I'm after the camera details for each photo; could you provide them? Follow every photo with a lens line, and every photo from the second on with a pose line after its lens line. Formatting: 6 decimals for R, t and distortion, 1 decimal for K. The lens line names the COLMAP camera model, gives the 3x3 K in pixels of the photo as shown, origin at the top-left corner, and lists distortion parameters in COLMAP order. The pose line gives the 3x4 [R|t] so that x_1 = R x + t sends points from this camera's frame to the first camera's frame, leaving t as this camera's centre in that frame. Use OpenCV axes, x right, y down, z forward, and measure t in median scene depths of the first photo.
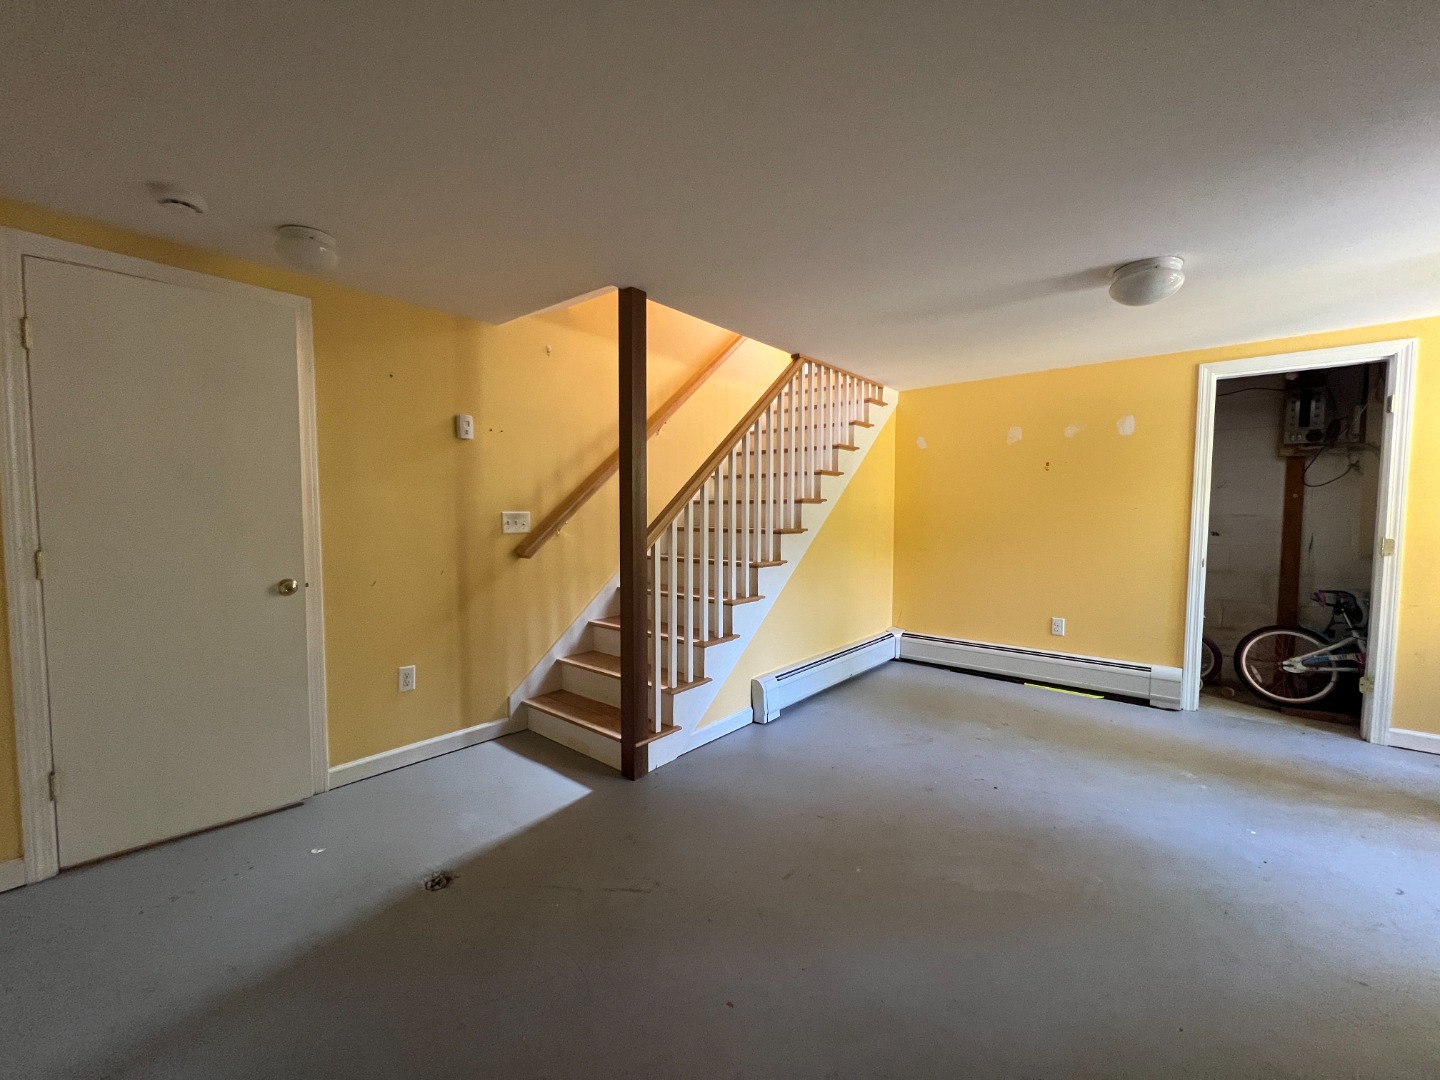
lens RADIAL K [[574.8, 0, 724.2], [0, 574.8, 539.3], [0, 0, 1]] dist [0.002424, -0.000307]
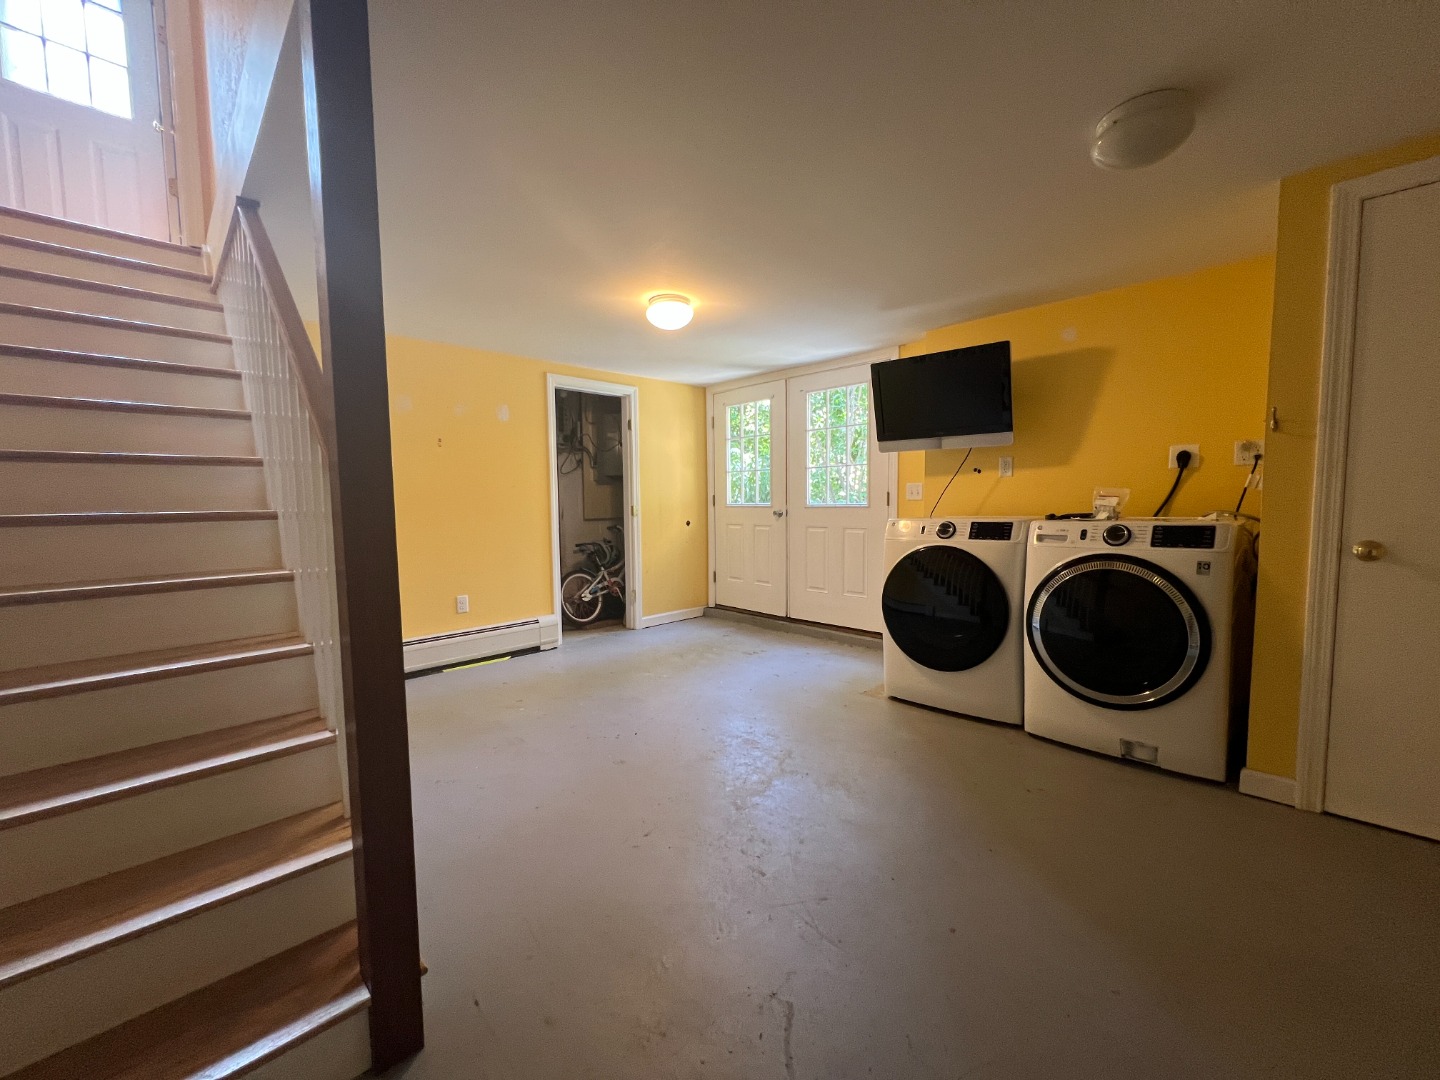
lens RADIAL K [[574.8, 0, 723.1], [0, 574.8, 544.4], [0, 0, 1]] dist [0.002424, -0.000307]
pose [[0.102211, -0.080881, 0.991469, -0.411381], [0.064135, 0.995151, 0.074569, 0.002145], [-0.992693, 0.055966, 0.106903, 0.495760]]
